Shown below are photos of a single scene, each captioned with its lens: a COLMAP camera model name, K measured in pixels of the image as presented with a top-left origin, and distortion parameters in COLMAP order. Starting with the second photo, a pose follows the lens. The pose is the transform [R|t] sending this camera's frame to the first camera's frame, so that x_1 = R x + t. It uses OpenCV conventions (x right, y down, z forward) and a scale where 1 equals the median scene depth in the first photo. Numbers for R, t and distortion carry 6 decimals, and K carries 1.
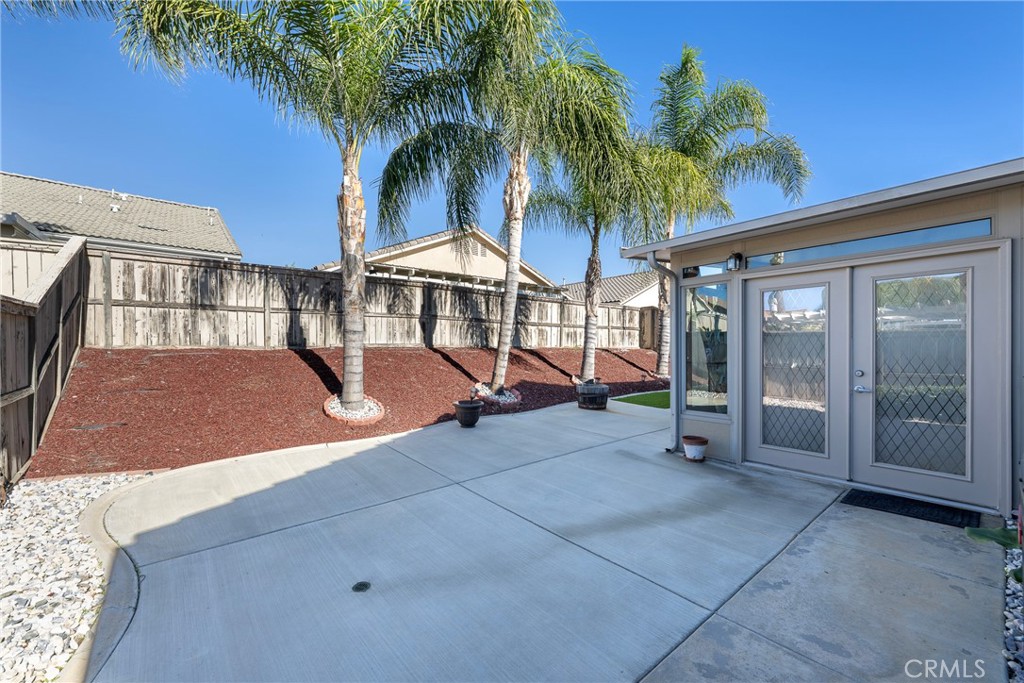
lens RADIAL K [[412.2, 0, 511.1], [0, 412.2, 346.5], [0, 0, 1]] dist [-0.000864, 0.000127]
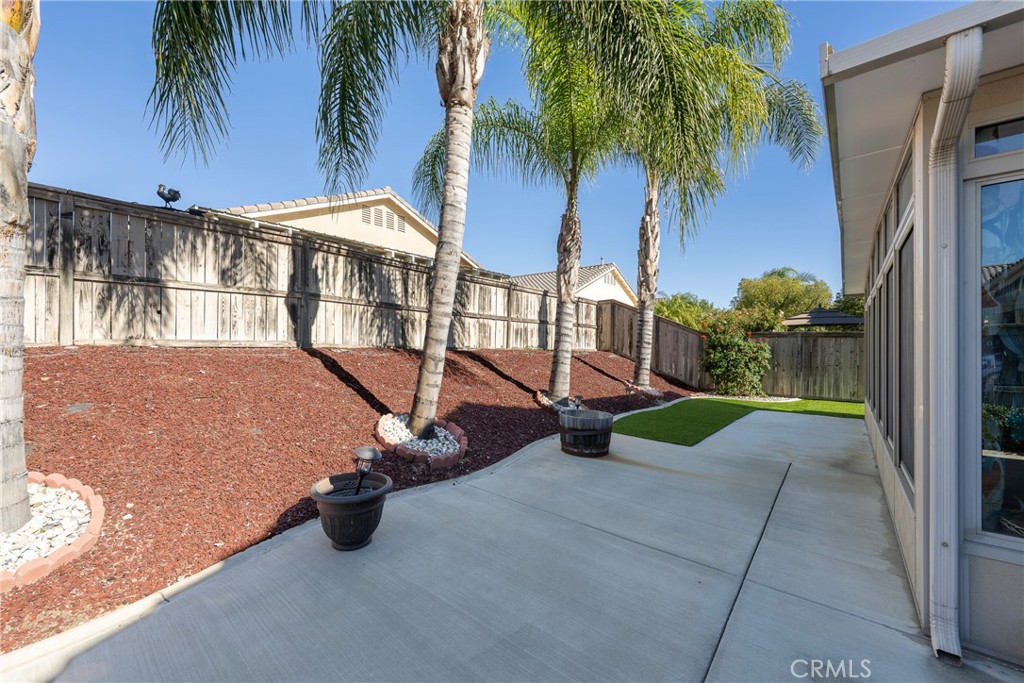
lens RADIAL K [[412.2, 0, 511.1], [0, 412.2, 346.5], [0, 0, 1]] dist [-0.000864, 0.000127]
pose [[0.981664, 0.007414, 0.190474, -0.017594], [-0.006901, 0.999971, -0.003356, 0.000568], [-0.190493, 0.001979, 0.981686, 0.347612]]
